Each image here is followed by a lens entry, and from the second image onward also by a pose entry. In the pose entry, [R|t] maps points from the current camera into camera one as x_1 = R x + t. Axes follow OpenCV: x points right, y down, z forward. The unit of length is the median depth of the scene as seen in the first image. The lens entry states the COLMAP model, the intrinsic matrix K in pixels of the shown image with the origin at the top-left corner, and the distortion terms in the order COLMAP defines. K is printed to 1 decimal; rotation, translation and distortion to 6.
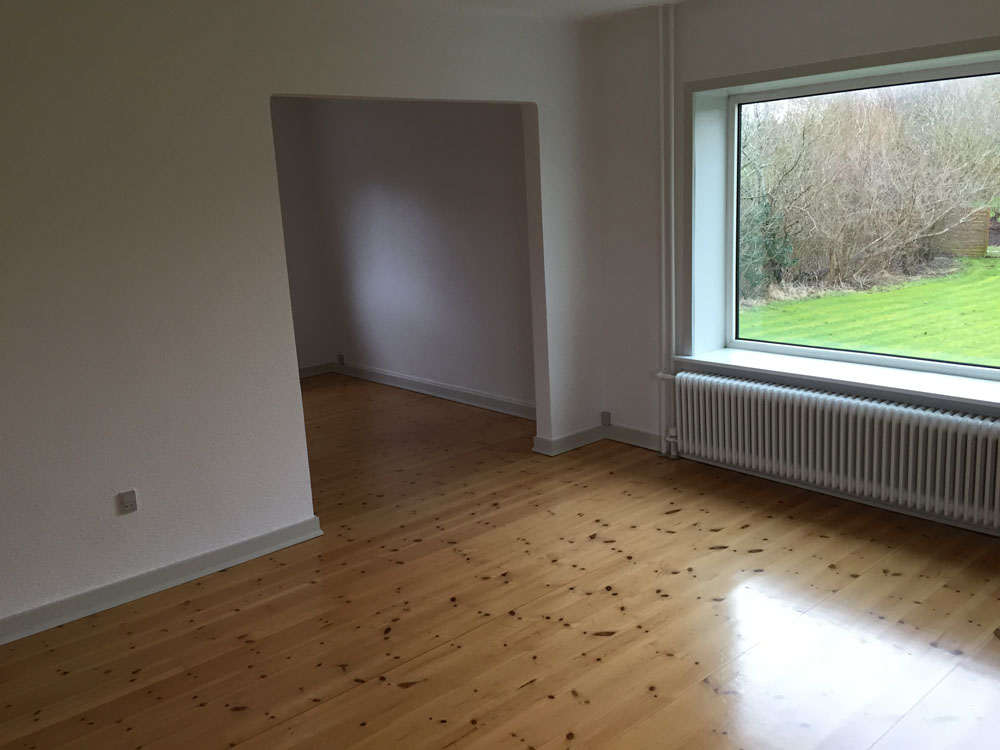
lens RADIAL K [[844.7, 0, 500.0], [0, 844.7, 375.0], [0, 0, 1]] dist [0.011497, 0.005923]
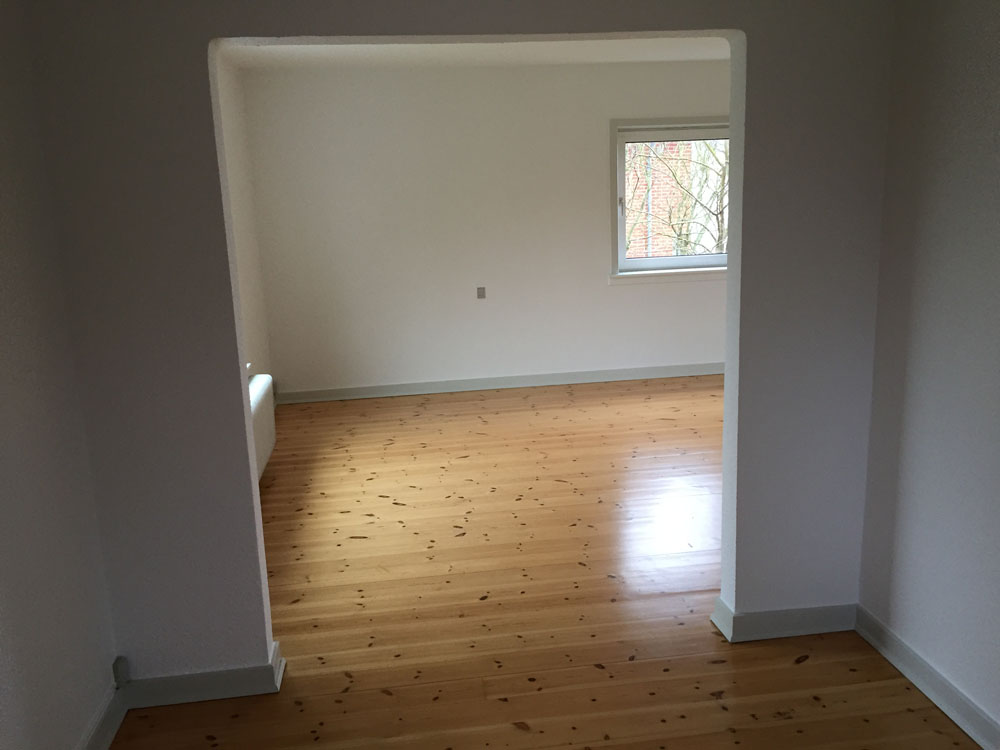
lens RADIAL K [[844.7, 0, 500.0], [0, 844.7, 375.0], [0, 0, 1]] dist [0.011497, 0.005923]
pose [[-0.834487, -0.036064, 0.549846, -0.447917], [0.193878, 0.914833, 0.354247, -0.313644], [-0.515793, 0.402218, -0.756425, 1.528908]]
